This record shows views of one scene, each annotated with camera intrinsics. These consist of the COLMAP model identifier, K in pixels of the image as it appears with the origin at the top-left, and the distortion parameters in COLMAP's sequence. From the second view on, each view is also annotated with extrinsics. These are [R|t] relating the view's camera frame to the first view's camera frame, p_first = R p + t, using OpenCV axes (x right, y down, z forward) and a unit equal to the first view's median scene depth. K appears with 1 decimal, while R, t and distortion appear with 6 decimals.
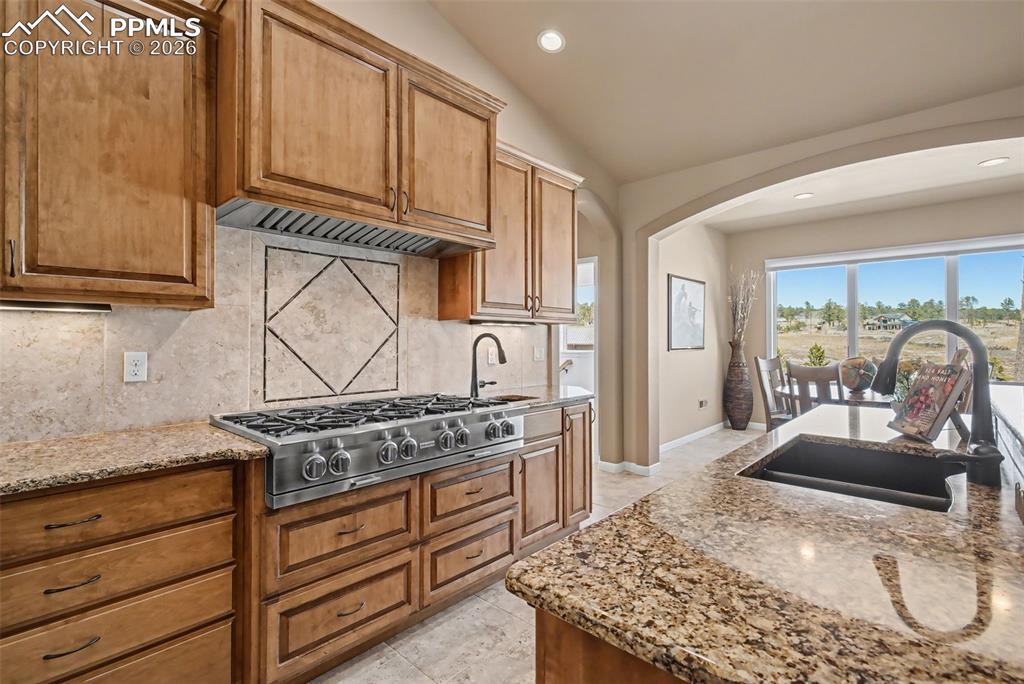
lens RADIAL K [[485.7, 0, 512.0], [0, 485.7, 342.0], [0, 0, 1]] dist [-0.000506, -0.000013]
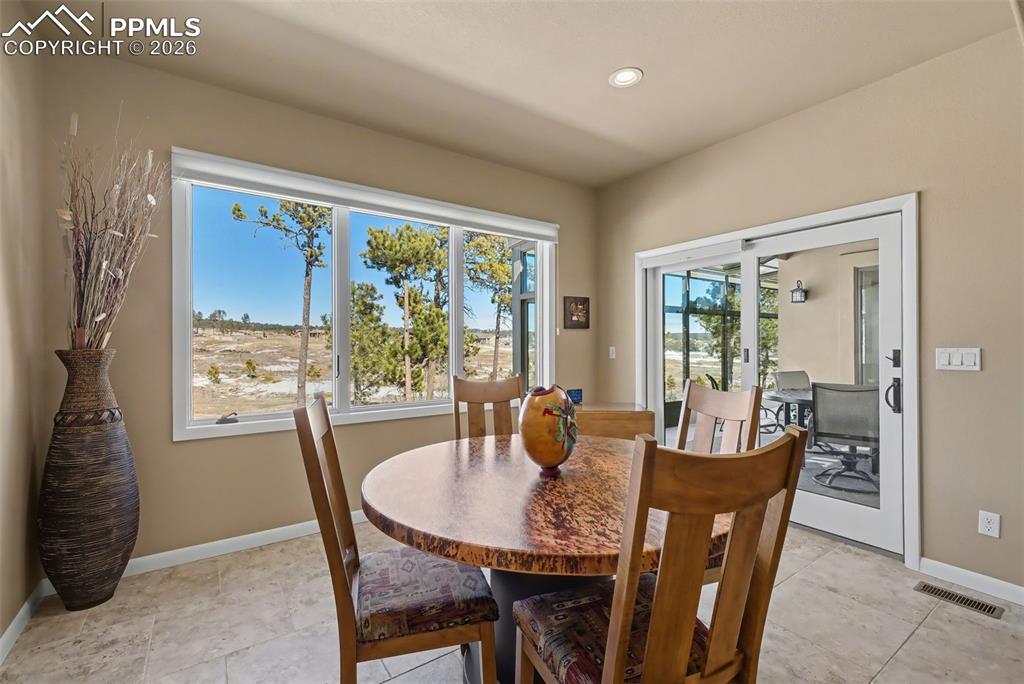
lens RADIAL K [[429.8, 0, 512.0], [0, 429.8, 342.0], [0, 0, 1]] dist [0.001549, 0.000192]
pose [[0.202715, 0.010464, 0.979182, 0.225334], [0.000329, 0.999942, -0.010754, -0.002464], [-0.979238, 0.002502, 0.202700, 0.645904]]
